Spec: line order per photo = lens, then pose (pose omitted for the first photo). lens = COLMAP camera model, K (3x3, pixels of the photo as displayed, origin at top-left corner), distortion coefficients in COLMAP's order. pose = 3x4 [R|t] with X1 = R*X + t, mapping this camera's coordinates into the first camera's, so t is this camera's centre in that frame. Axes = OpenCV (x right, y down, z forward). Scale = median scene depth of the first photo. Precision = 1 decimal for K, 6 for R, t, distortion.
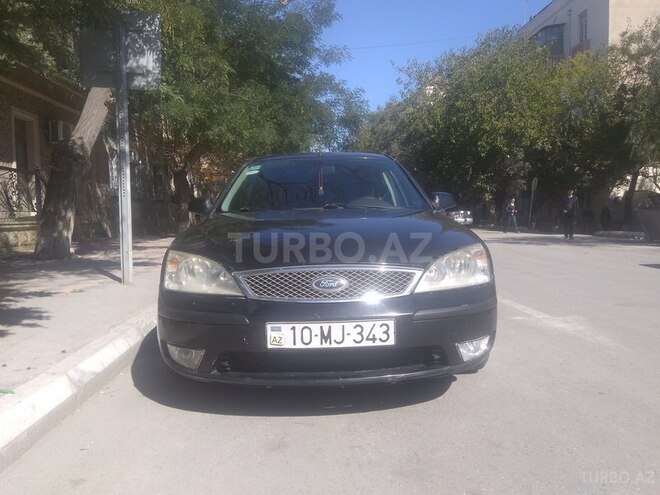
lens RADIAL K [[515.7, 0, 330.0], [0, 515.7, 247.5], [0, 0, 1]] dist [0.033119, 0.000080]
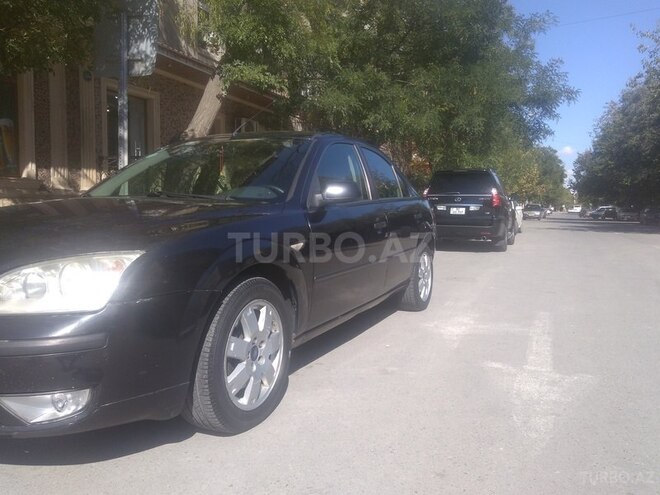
lens RADIAL K [[515.7, 0, 330.0], [0, 515.7, 247.5], [0, 0, 1]] dist [0.033119, 0.000080]
pose [[0.888773, 0.062804, -0.454025, 0.434453], [-0.056671, 0.998025, 0.027118, -0.022187], [0.454831, 0.001629, 0.890576, 0.277959]]
